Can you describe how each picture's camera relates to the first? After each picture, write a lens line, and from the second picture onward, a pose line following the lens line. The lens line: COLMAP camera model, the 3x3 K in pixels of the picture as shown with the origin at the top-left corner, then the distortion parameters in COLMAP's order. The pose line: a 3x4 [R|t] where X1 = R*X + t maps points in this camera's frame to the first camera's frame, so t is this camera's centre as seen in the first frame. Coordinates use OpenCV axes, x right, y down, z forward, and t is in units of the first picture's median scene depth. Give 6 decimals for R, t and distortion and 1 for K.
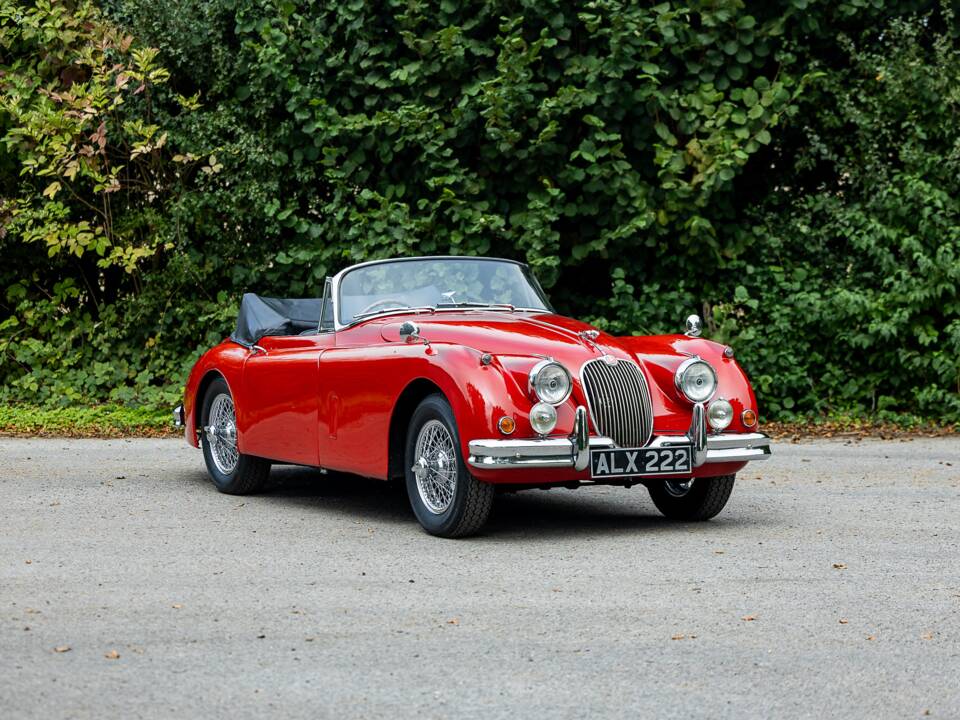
lens RADIAL K [[2989.6, 0, 524.7], [0, 2989.6, 345.2], [0, 0, 1]] dist [0.034522, 0.000000]
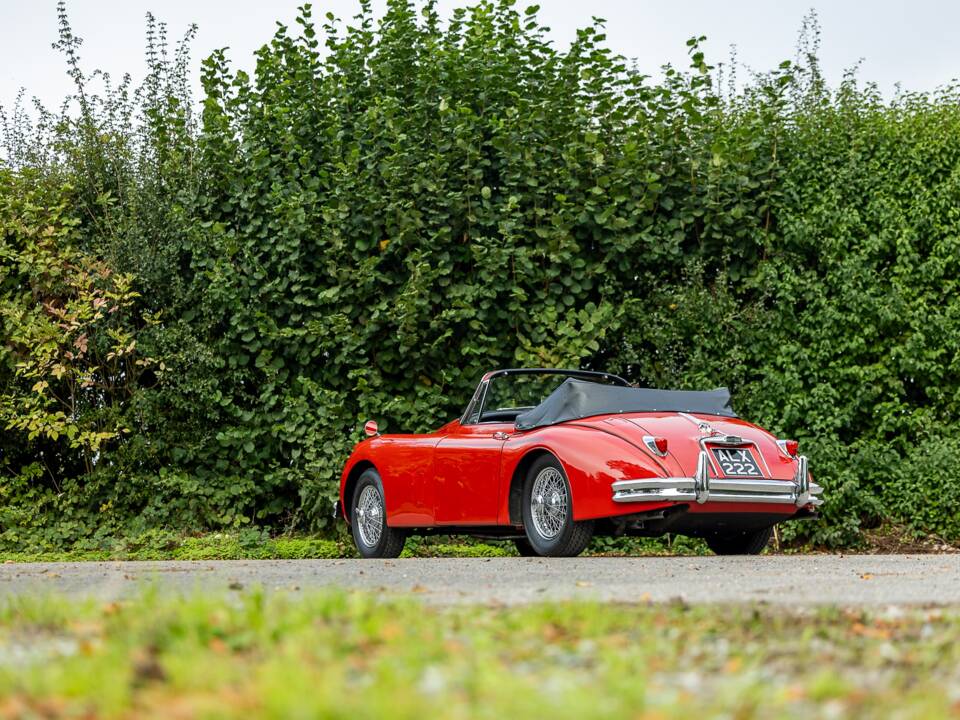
lens RADIAL K [[2111.8, 0, 509.1], [0, 2111.8, 350.3], [0, 0, 1]] dist [0.003813, 0.000000]
pose [[0.982069, 0.025852, 0.186740, -0.138579], [0.003415, 0.987951, -0.154728, 0.082554], [-0.188490, 0.152592, 0.970148, 0.066923]]
